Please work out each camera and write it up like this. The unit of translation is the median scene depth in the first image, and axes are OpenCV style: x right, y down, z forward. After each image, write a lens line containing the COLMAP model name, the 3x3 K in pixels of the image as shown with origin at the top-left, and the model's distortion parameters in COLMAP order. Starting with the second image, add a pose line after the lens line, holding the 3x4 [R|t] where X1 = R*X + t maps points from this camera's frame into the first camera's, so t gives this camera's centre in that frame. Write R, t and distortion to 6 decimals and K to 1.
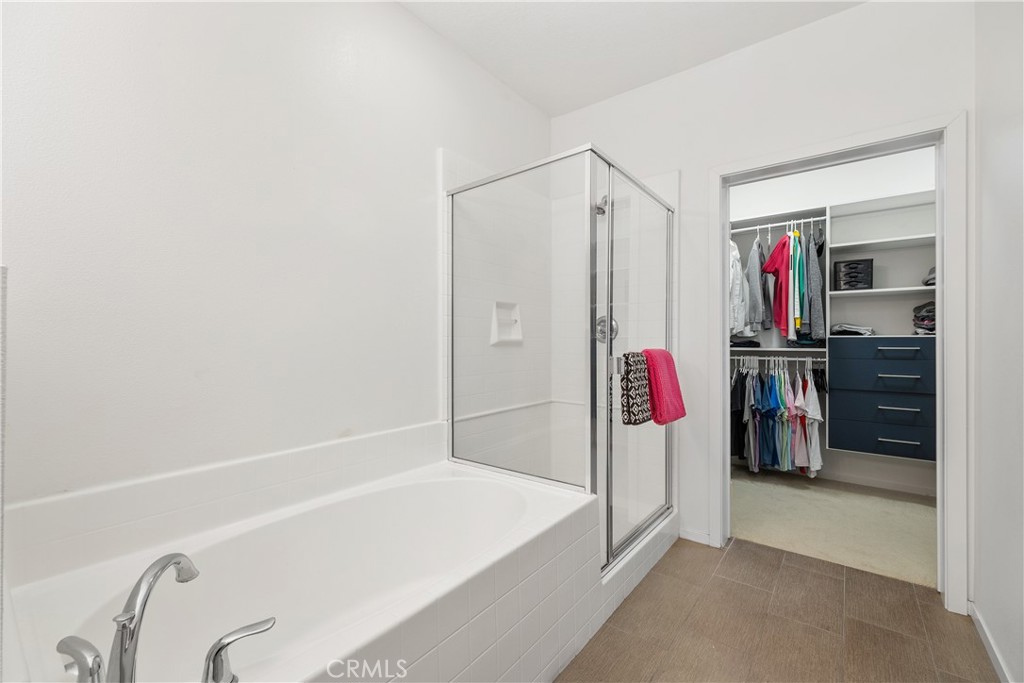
lens RADIAL K [[423.6, 0, 512.0], [0, 423.6, 341.5], [0, 0, 1]] dist [0.000684, -0.000177]
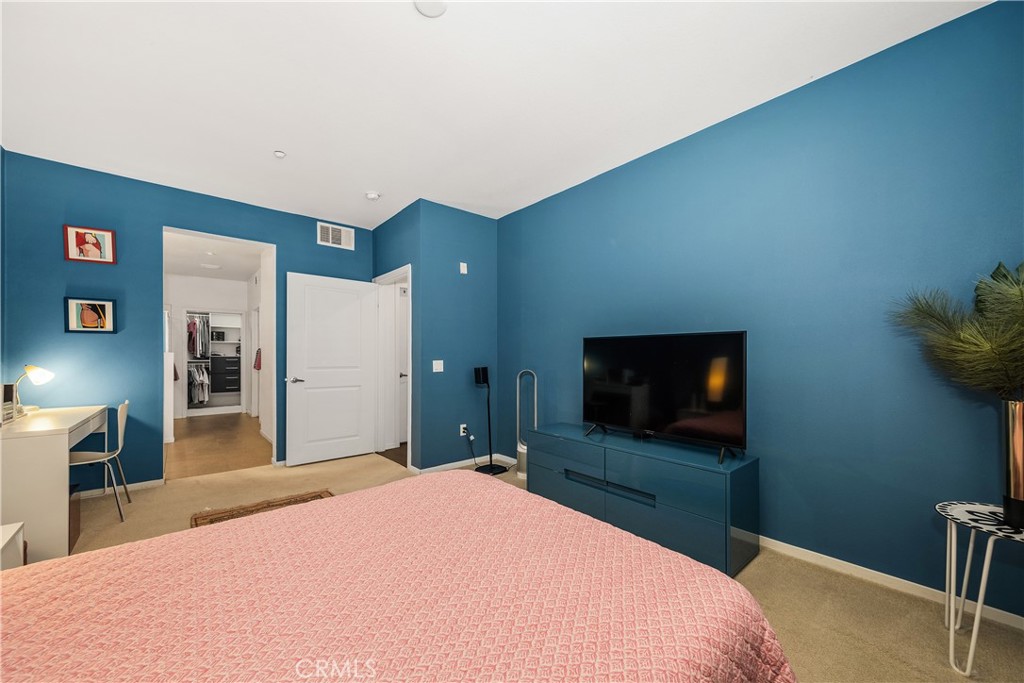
lens RADIAL K [[383.4, 0, 513.6], [0, 383.4, 356.1], [0, 0, 1]] dist [0.000507, 0.000053]
pose [[0.180666, 0.002937, 0.983540, -1.532016], [0.003883, 0.999986, -0.003700, 0.006800], [-0.983537, 0.004487, 0.180652, -1.595980]]
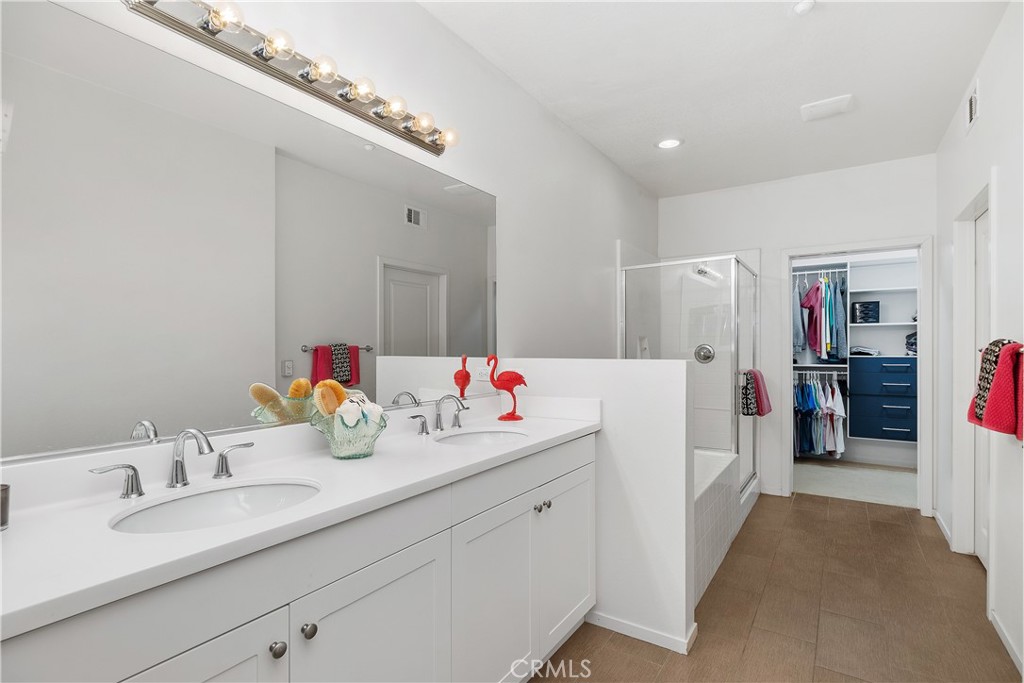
lens RADIAL K [[501.6, 0, 513.5], [0, 501.6, 350.8], [0, 0, 1]] dist [0.001150, 0.000097]
pose [[0.995905, -0.005507, 0.090234, -0.493302], [0.004856, 0.999961, 0.007429, -0.047344], [-0.090272, -0.006960, 0.995893, -0.534612]]
